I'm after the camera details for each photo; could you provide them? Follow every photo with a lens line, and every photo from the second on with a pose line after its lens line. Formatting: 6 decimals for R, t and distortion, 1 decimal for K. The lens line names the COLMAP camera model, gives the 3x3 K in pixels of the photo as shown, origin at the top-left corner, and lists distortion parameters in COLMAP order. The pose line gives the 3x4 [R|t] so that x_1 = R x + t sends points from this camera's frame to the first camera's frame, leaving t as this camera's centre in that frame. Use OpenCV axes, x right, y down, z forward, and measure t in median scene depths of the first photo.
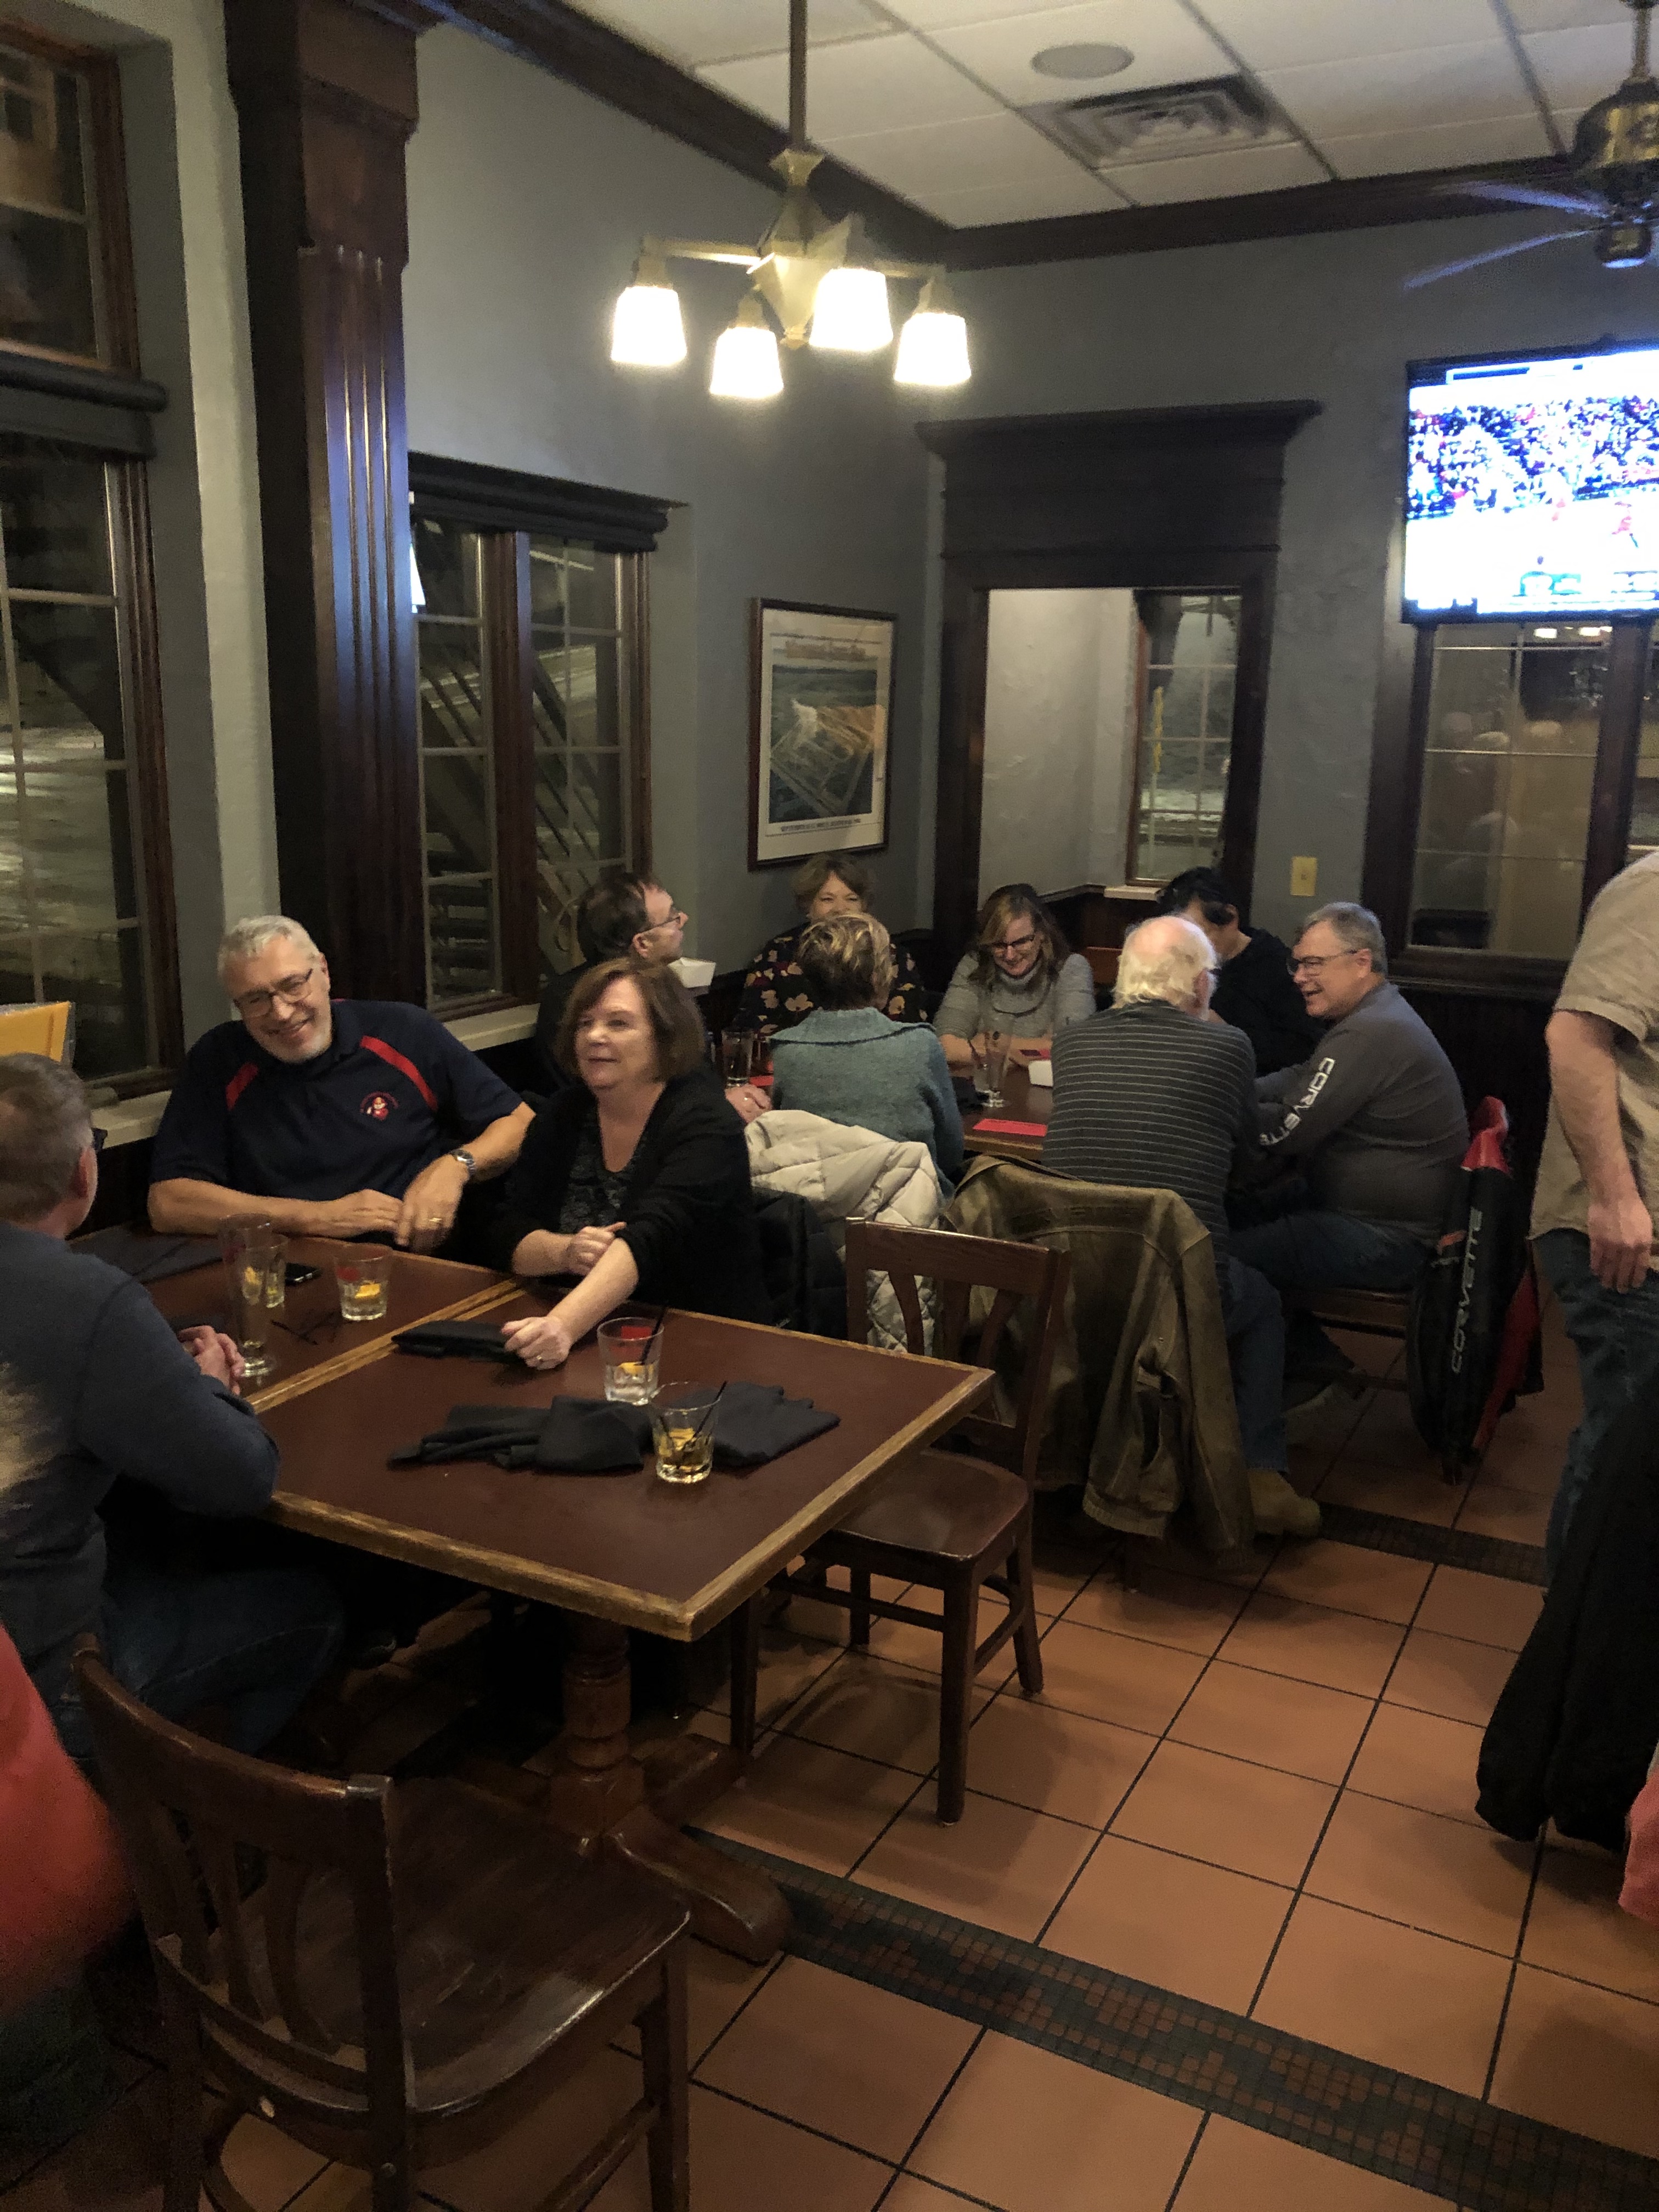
lens RADIAL K [[1822.3, 0, 789.2], [0, 1822.3, 1109.7], [0, 0, 1]] dist [0.016232, 0.008098]
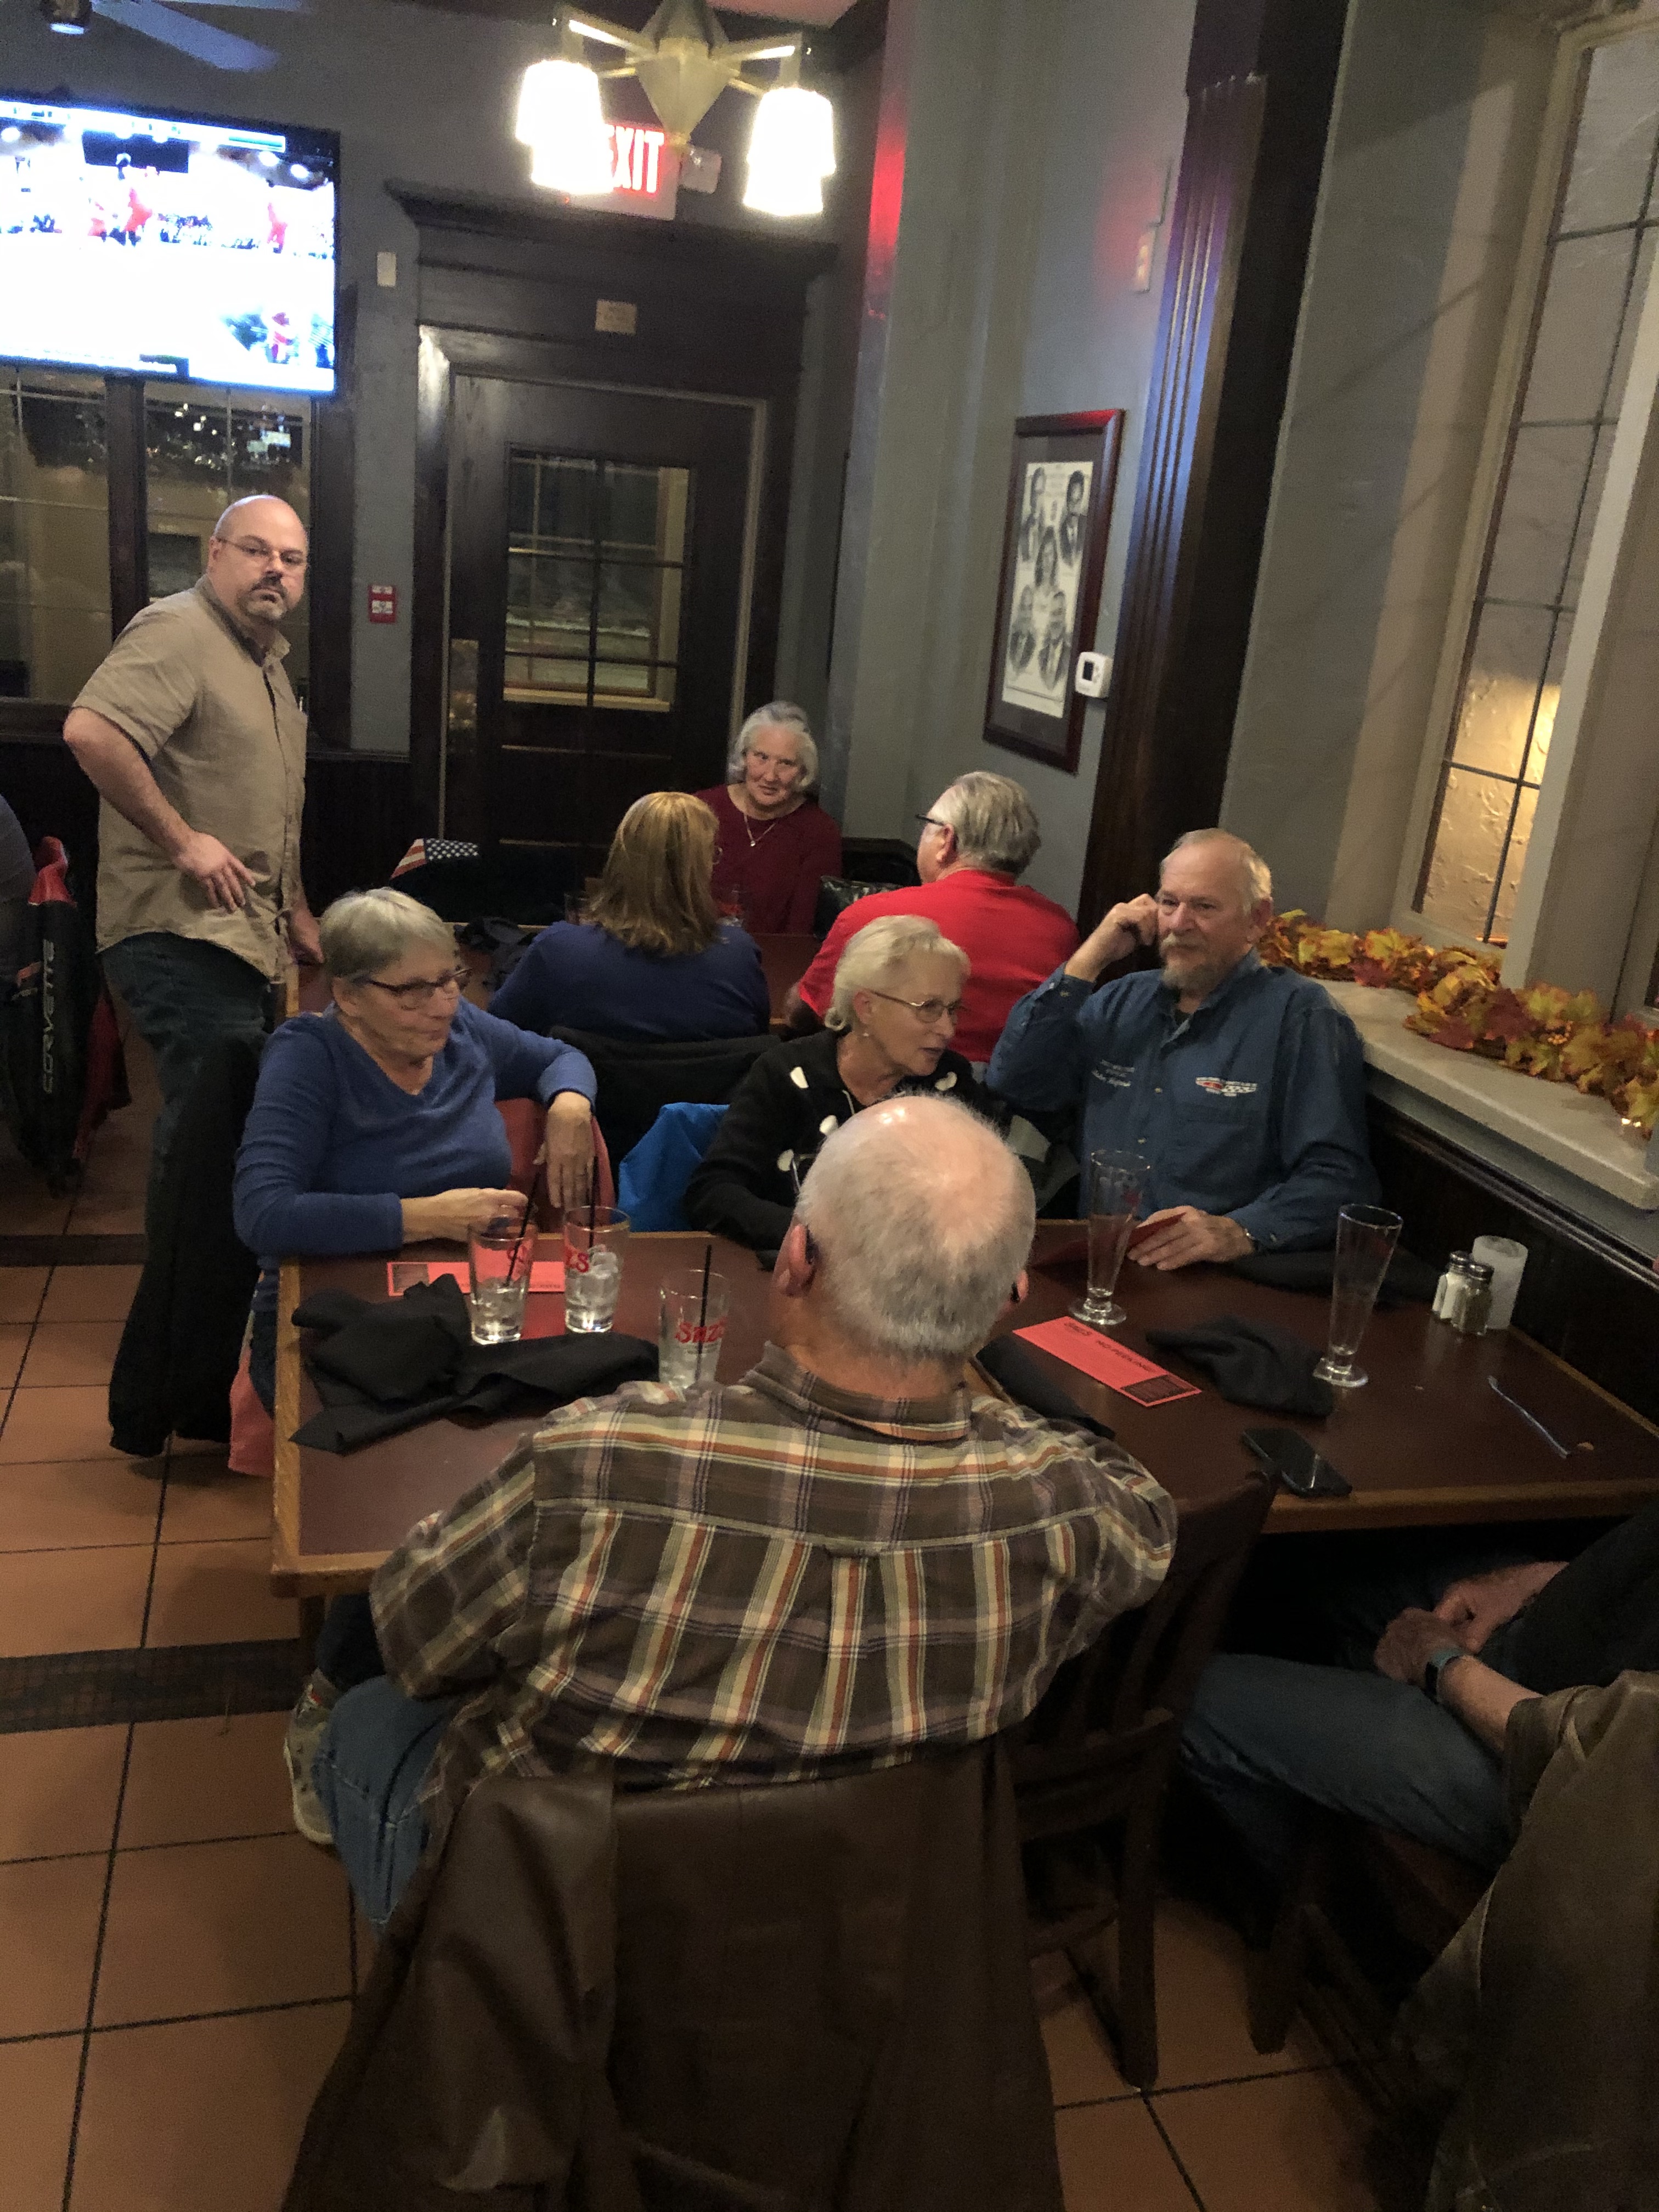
lens RADIAL K [[1822.3, 0, 789.2], [0, 1822.3, 1109.7], [0, 0, 1]] dist [0.016232, 0.008098]
pose [[0.732543, -0.152308, 0.663463, -0.050074], [0.067337, 0.986081, 0.152021, 0.026553], [-0.677382, -0.066687, 0.732603, -0.135213]]
